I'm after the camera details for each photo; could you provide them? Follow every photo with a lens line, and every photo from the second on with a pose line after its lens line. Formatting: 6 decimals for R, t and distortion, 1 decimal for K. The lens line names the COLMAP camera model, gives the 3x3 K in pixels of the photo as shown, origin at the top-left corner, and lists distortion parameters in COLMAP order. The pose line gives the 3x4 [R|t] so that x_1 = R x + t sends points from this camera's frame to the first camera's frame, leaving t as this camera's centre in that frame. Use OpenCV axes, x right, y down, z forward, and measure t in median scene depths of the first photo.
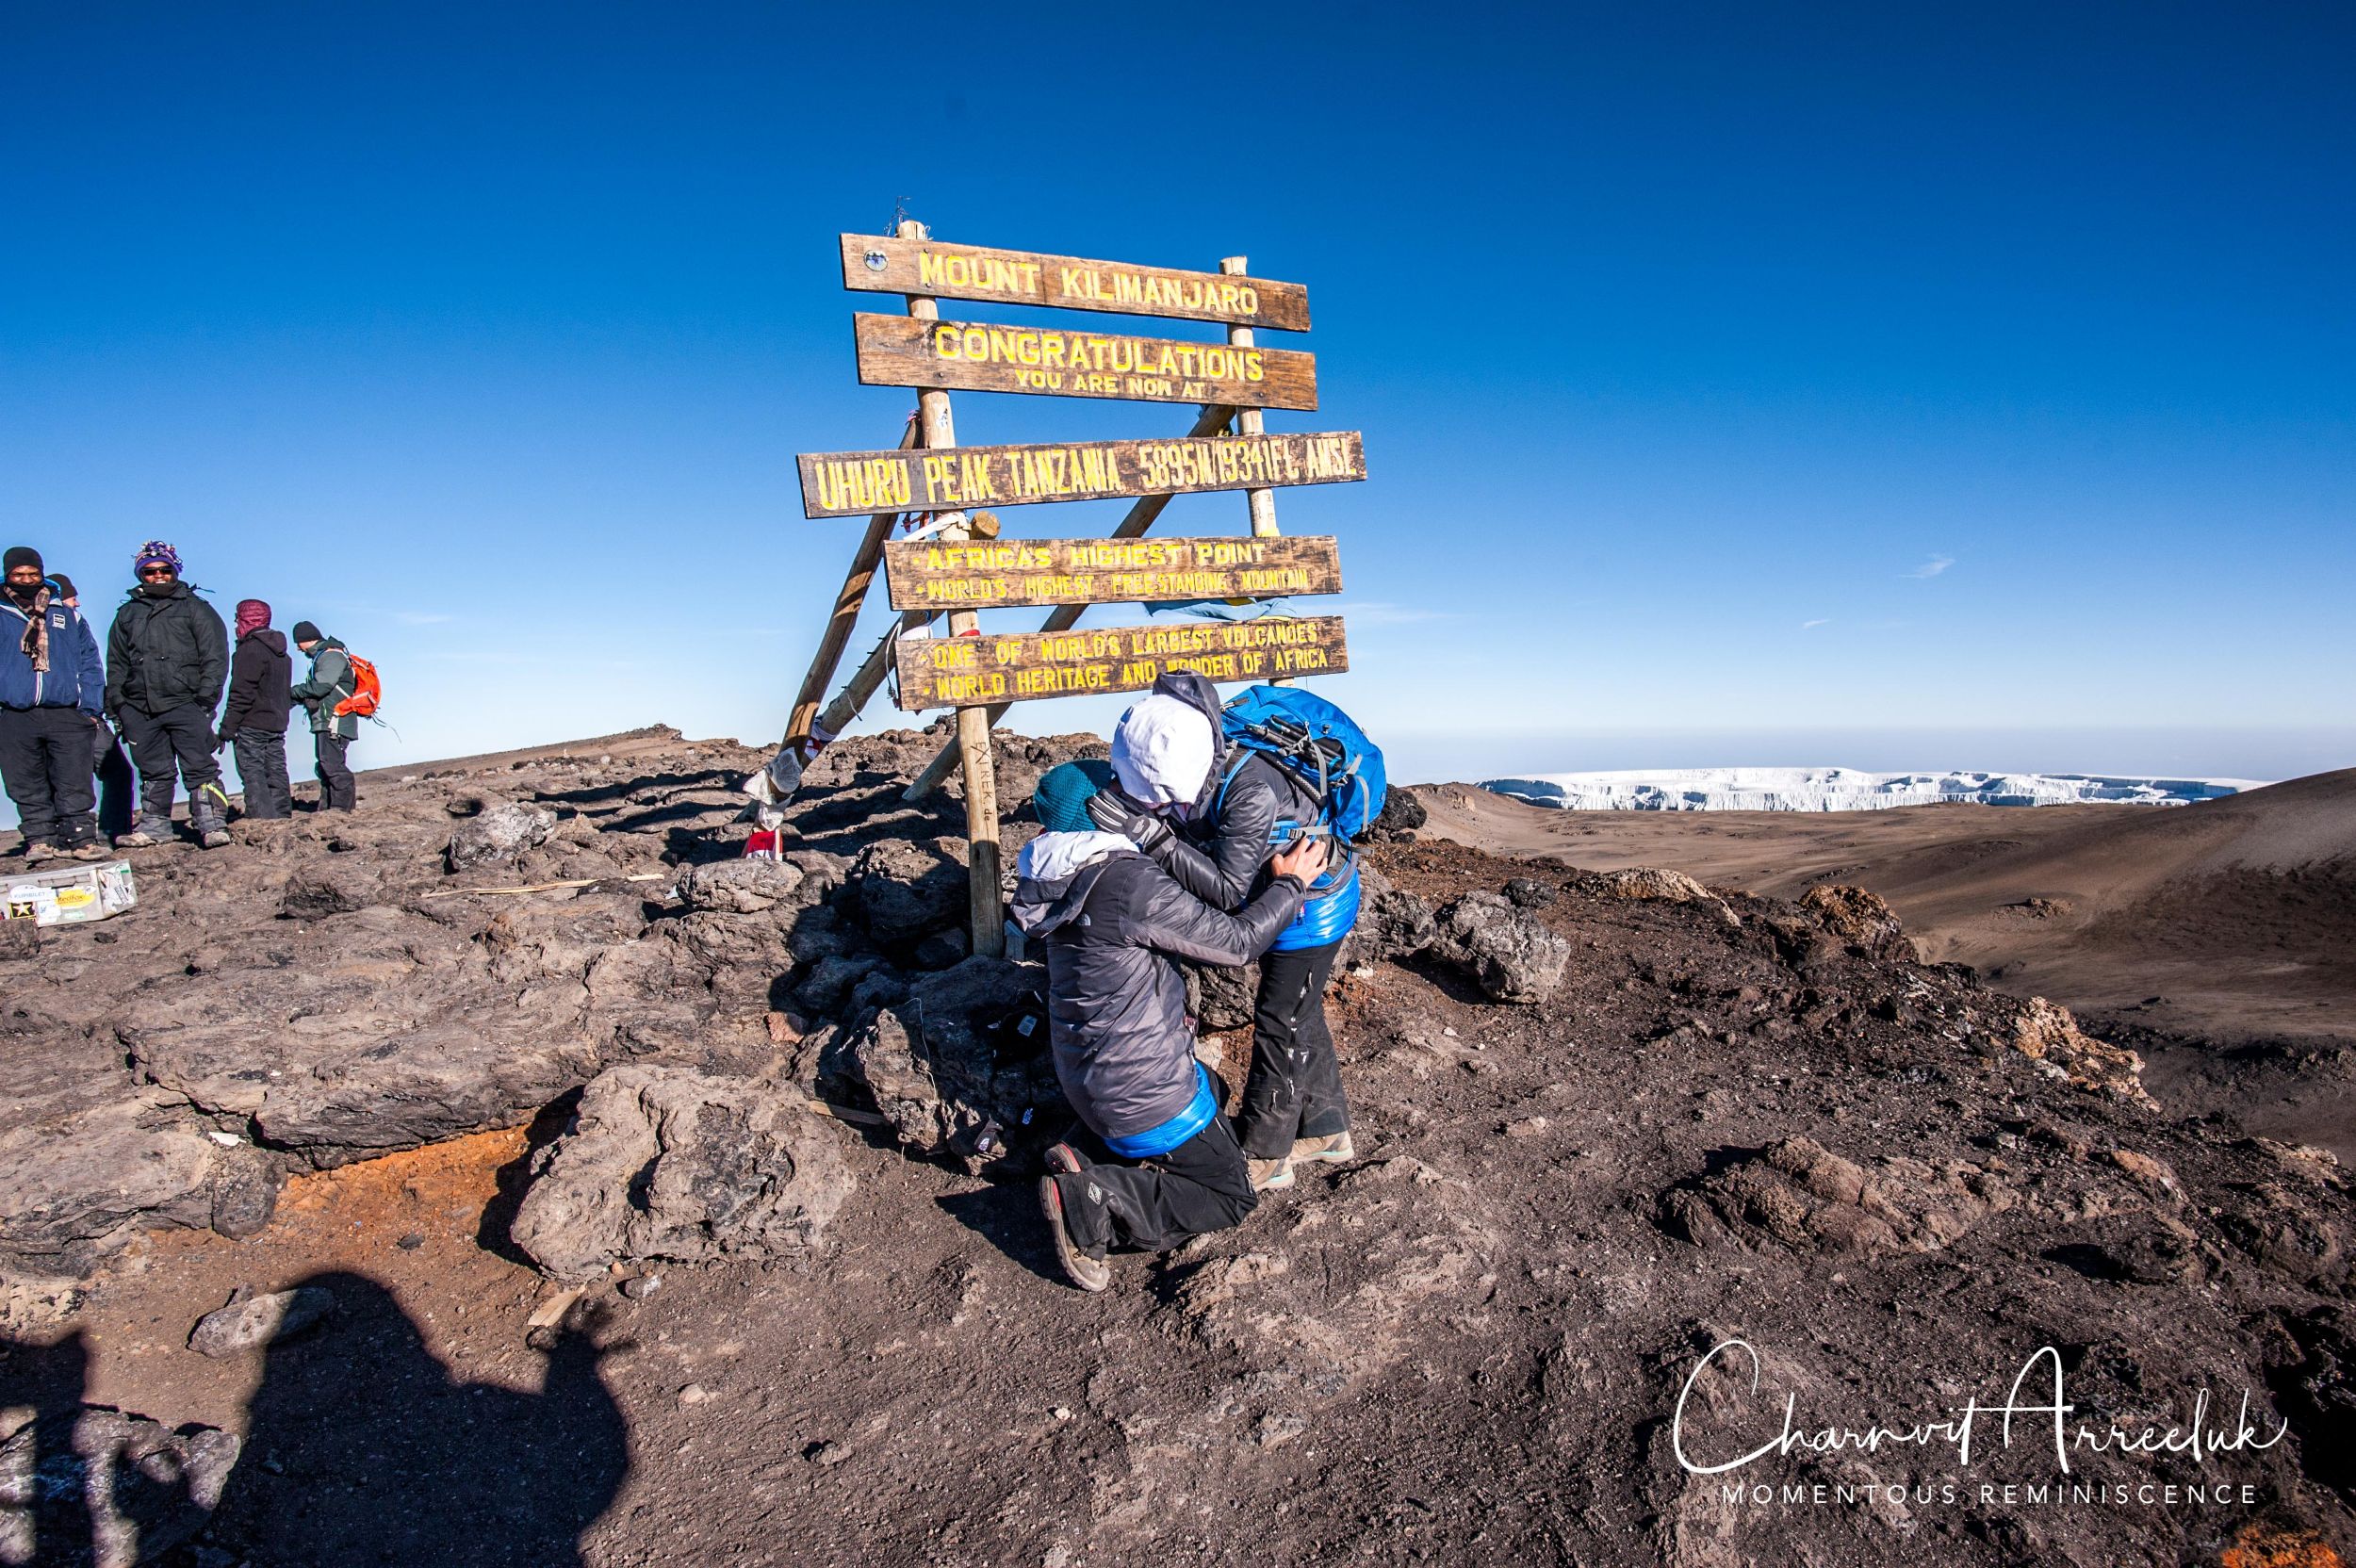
lens RADIAL K [[1354.3, 0, 1180.1], [0, 1354.3, 791.8], [0, 0, 1]] dist [-0.040505, 0.018512]
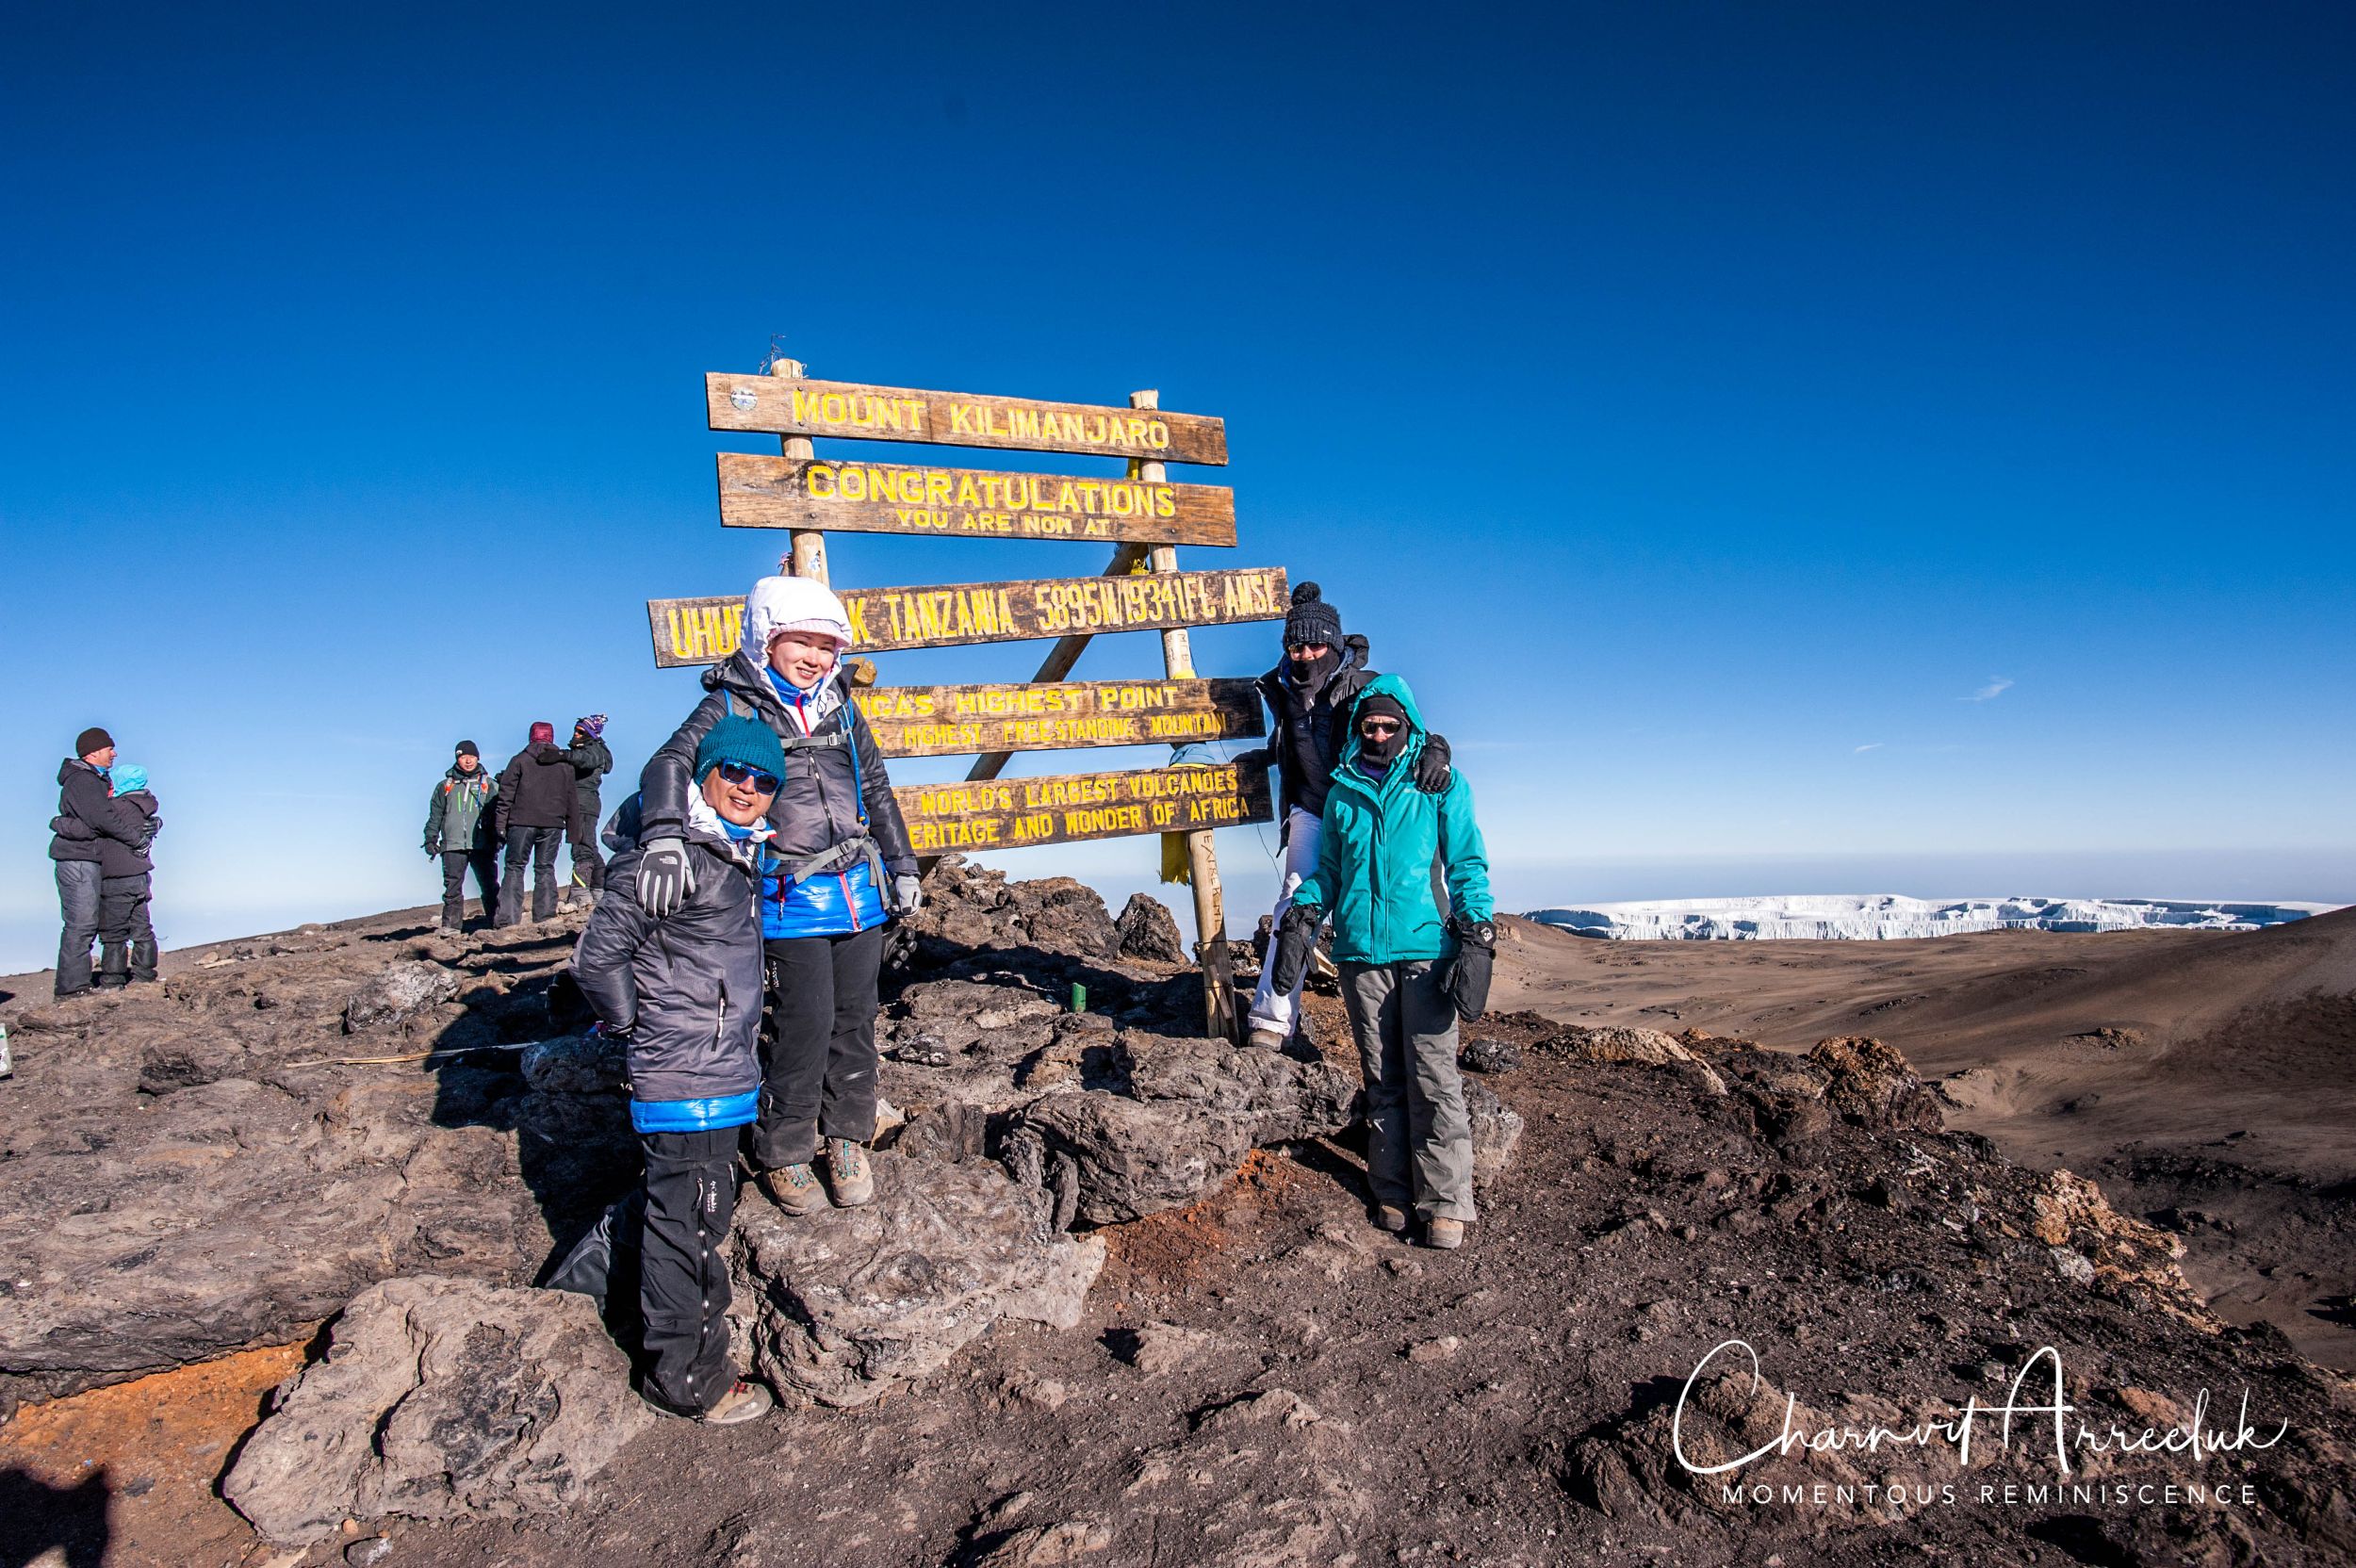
lens RADIAL K [[1352.5, 0, 1178.8], [0, 1352.5, 791.2], [0, 0, 1]] dist [-0.039219, 0.016528]
pose [[0.999444, -0.009145, -0.032073, 0.102248], [0.005955, 0.995153, -0.098160, -0.020989], [0.032815, 0.097915, 0.994654, 0.081144]]
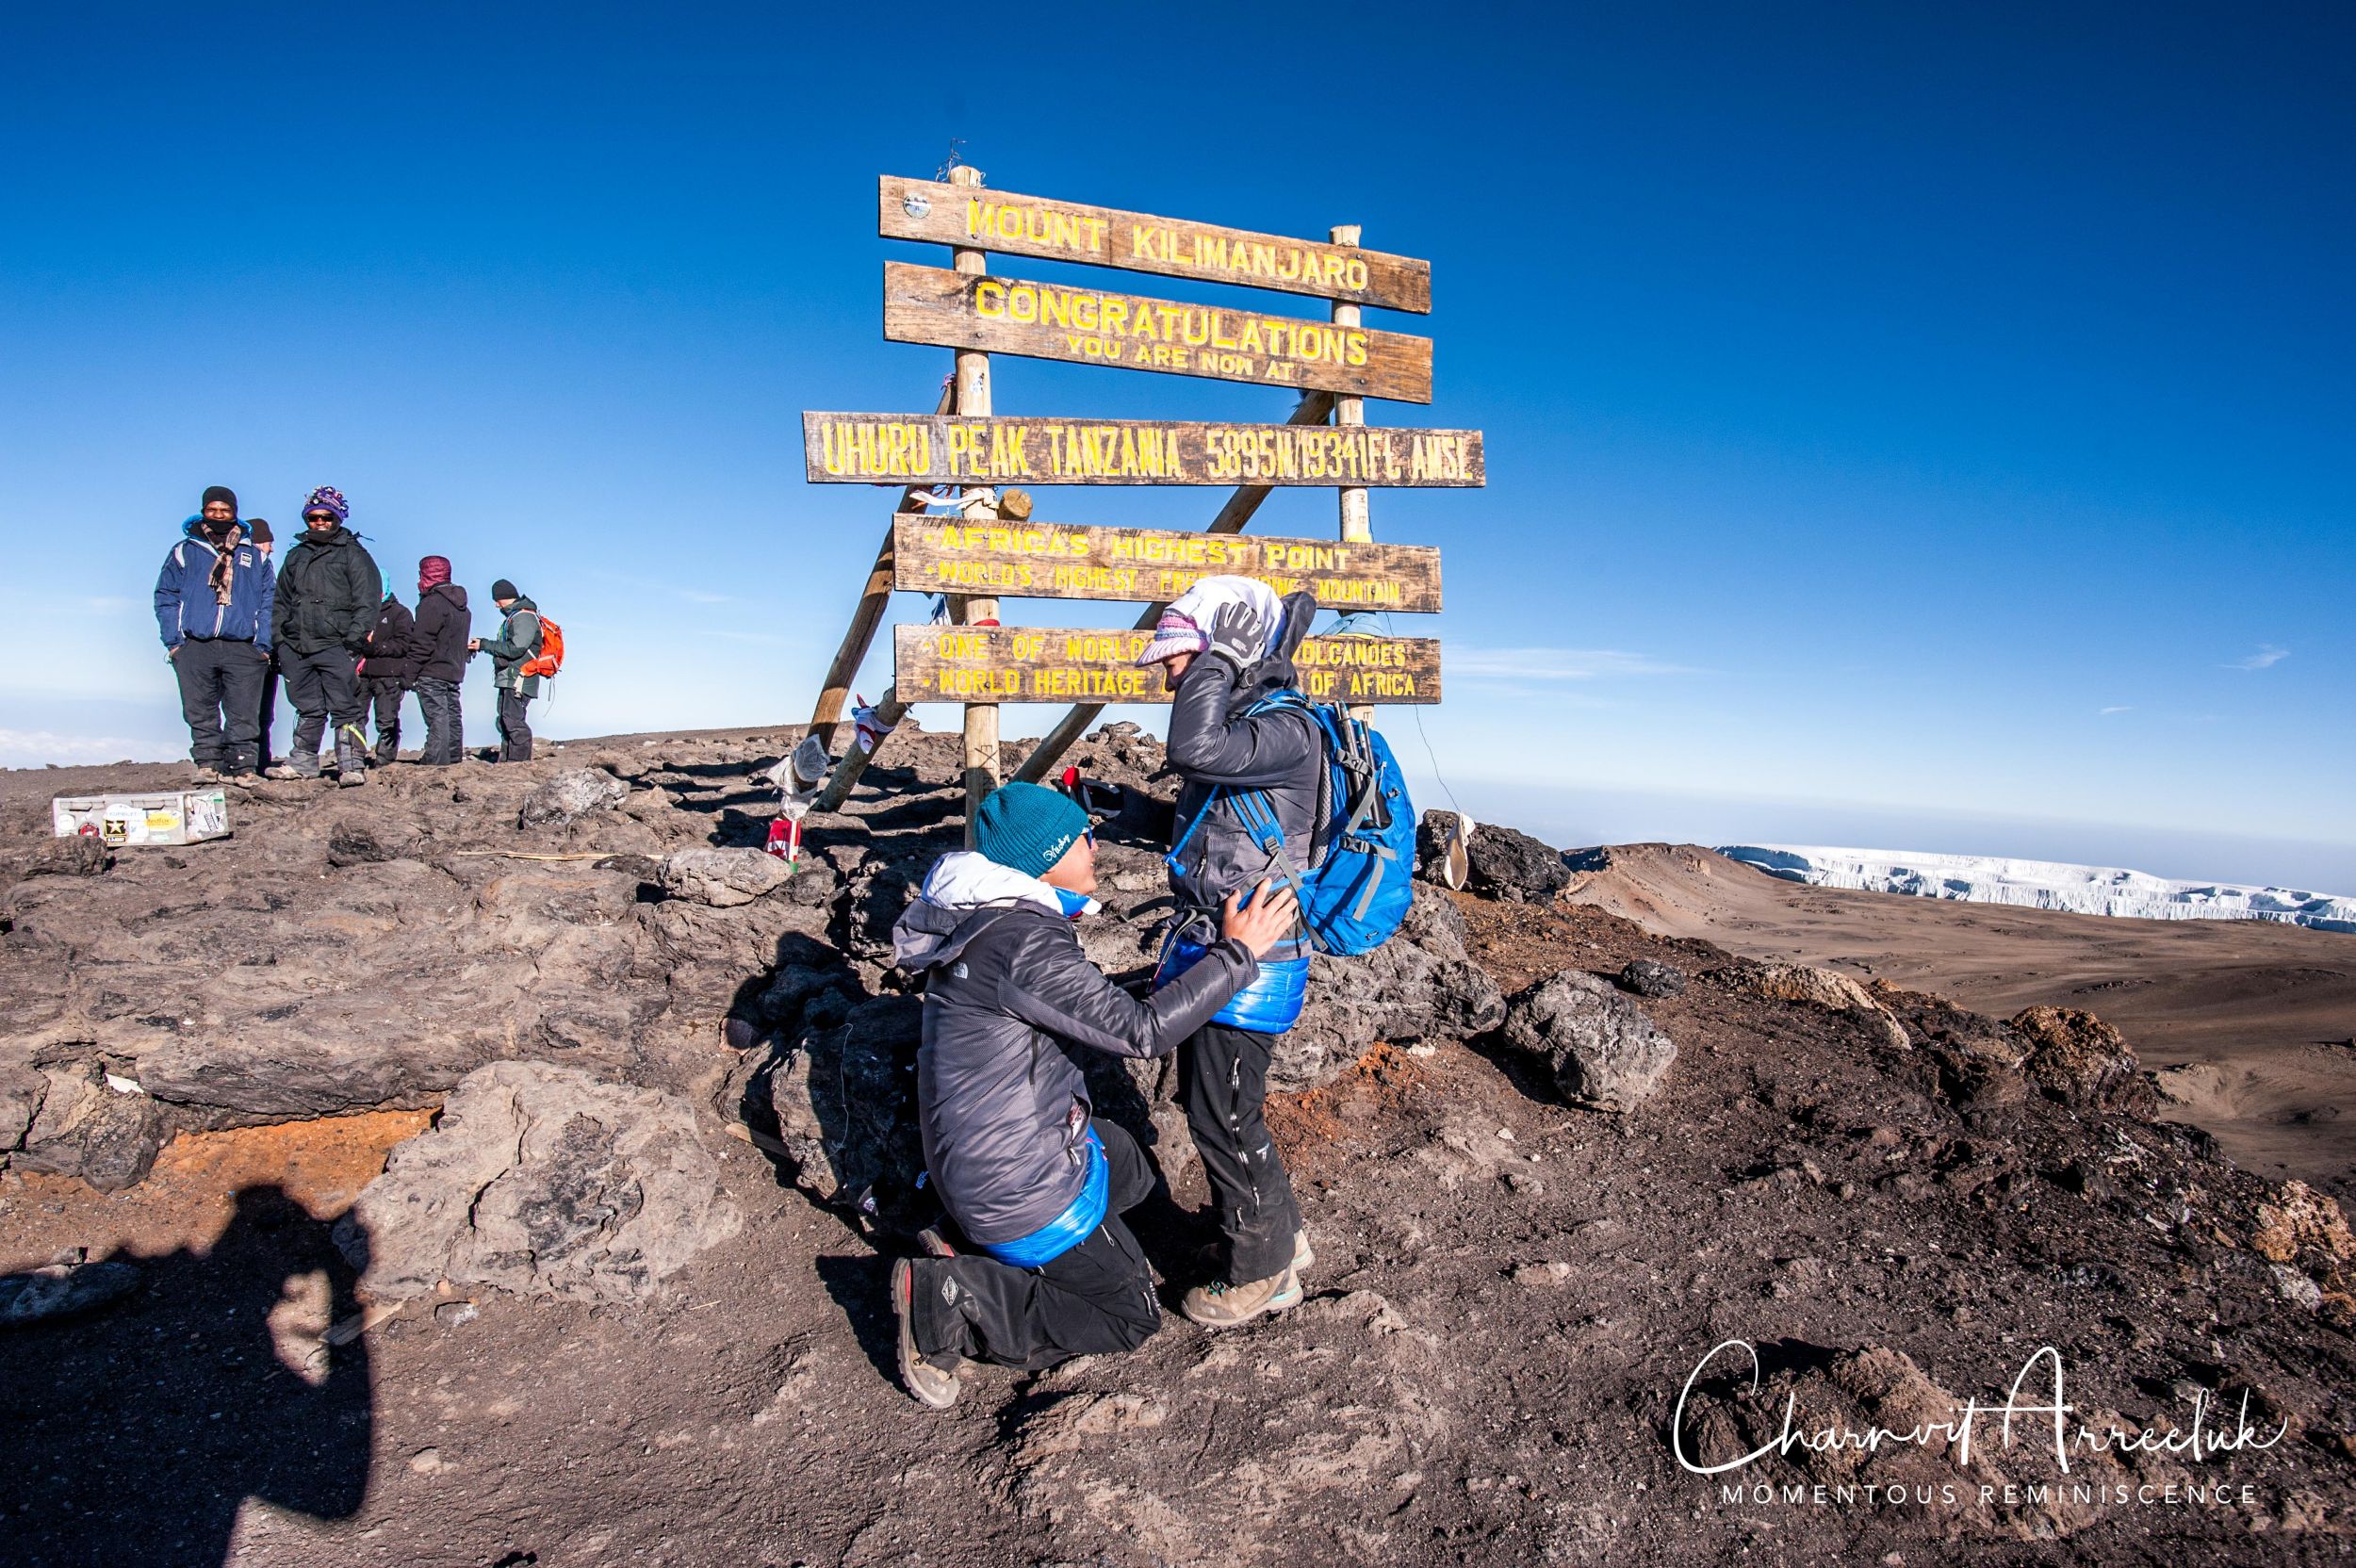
lens RADIAL K [[1352.5, 0, 1178.8], [0, 1352.5, 791.2], [0, 0, 1]] dist [-0.039219, 0.016528]
pose [[0.981952, 0.092398, -0.165026, 0.123437], [-0.095394, 0.995386, -0.010304, -0.008618], [0.163313, 0.025861, 0.986235, 0.133608]]
